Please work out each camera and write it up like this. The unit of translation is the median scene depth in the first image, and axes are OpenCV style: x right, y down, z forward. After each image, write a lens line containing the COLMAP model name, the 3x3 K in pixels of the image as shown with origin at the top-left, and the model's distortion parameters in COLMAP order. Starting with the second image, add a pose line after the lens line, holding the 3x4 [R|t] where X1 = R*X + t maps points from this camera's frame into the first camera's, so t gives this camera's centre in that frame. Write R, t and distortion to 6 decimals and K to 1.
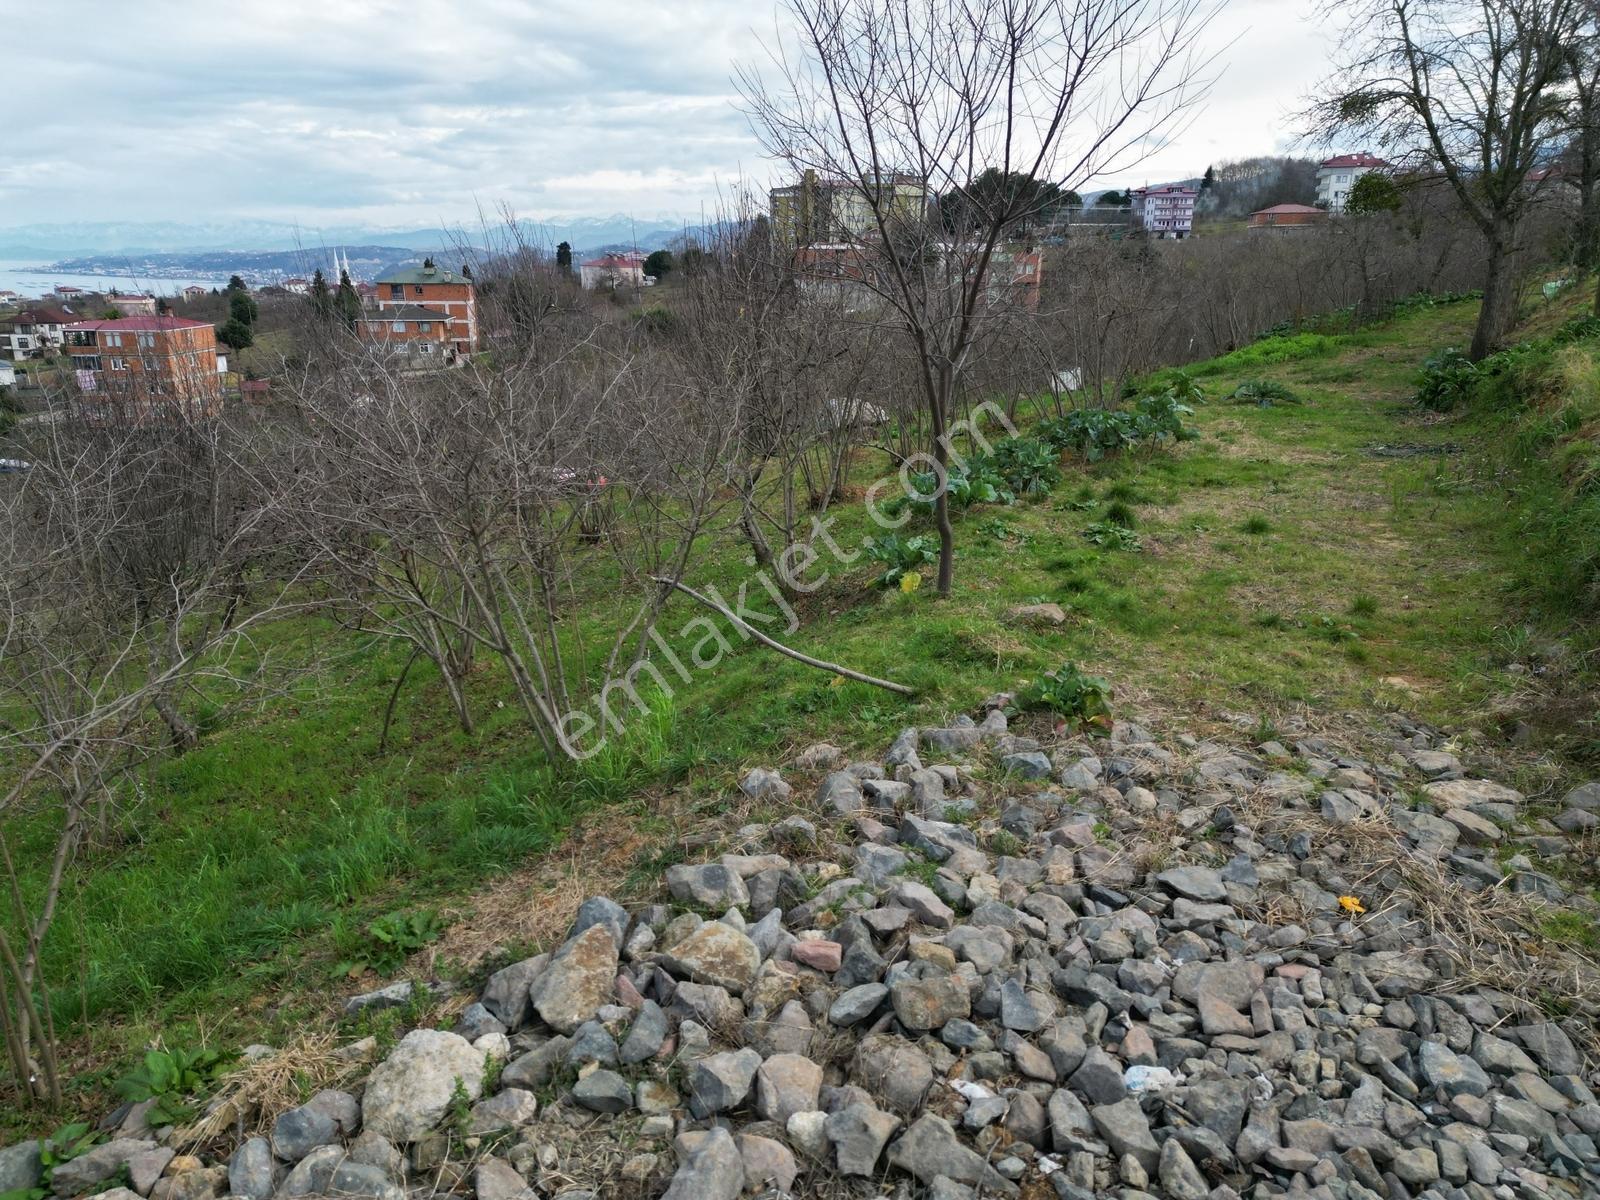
lens RADIAL K [[1141.6, 0, 800.9], [0, 1141.6, 597.3], [0, 0, 1]] dist [0.074124, -0.036320]
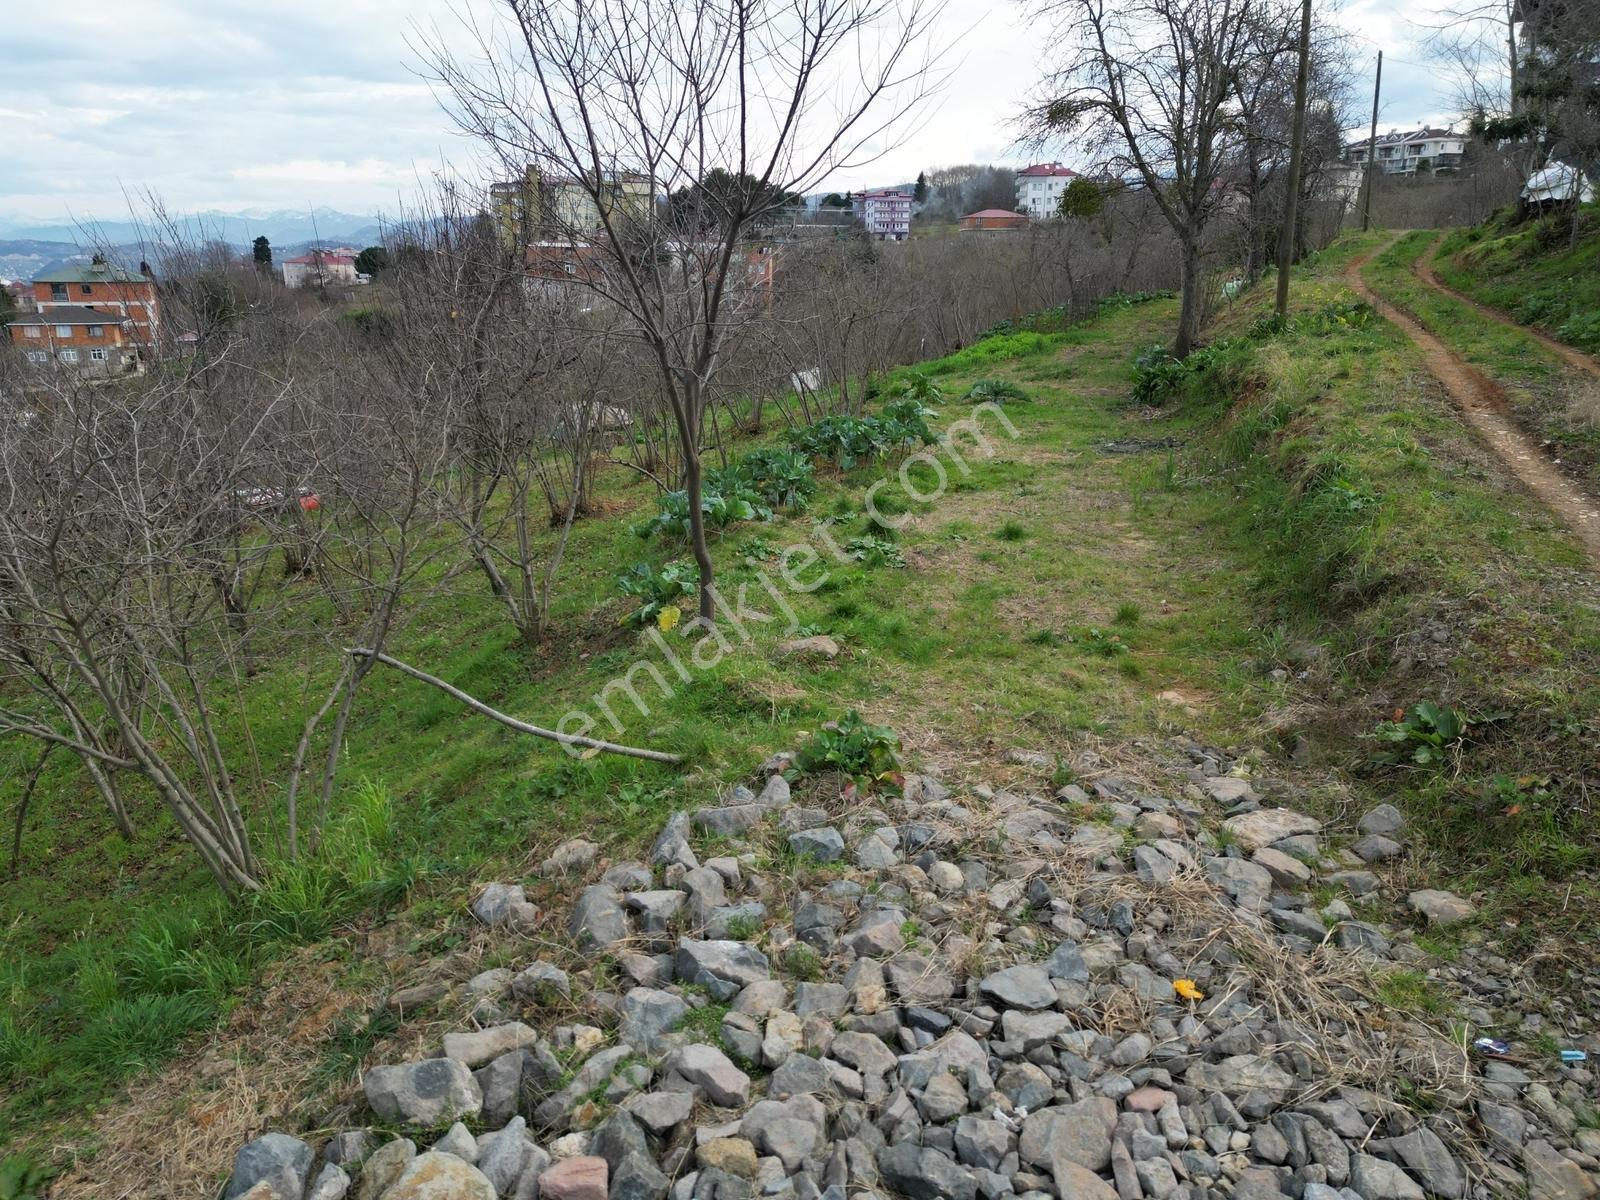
lens RADIAL K [[1127.4, 0, 804.7], [0, 1127.4, 596.0], [0, 0, 1]] dist [0.083552, -0.047930]
pose [[0.974408, -0.065039, 0.215174, 0.013239], [0.064477, 0.997873, 0.009637, -0.039343], [-0.215343, 0.004483, 0.976528, 0.131799]]
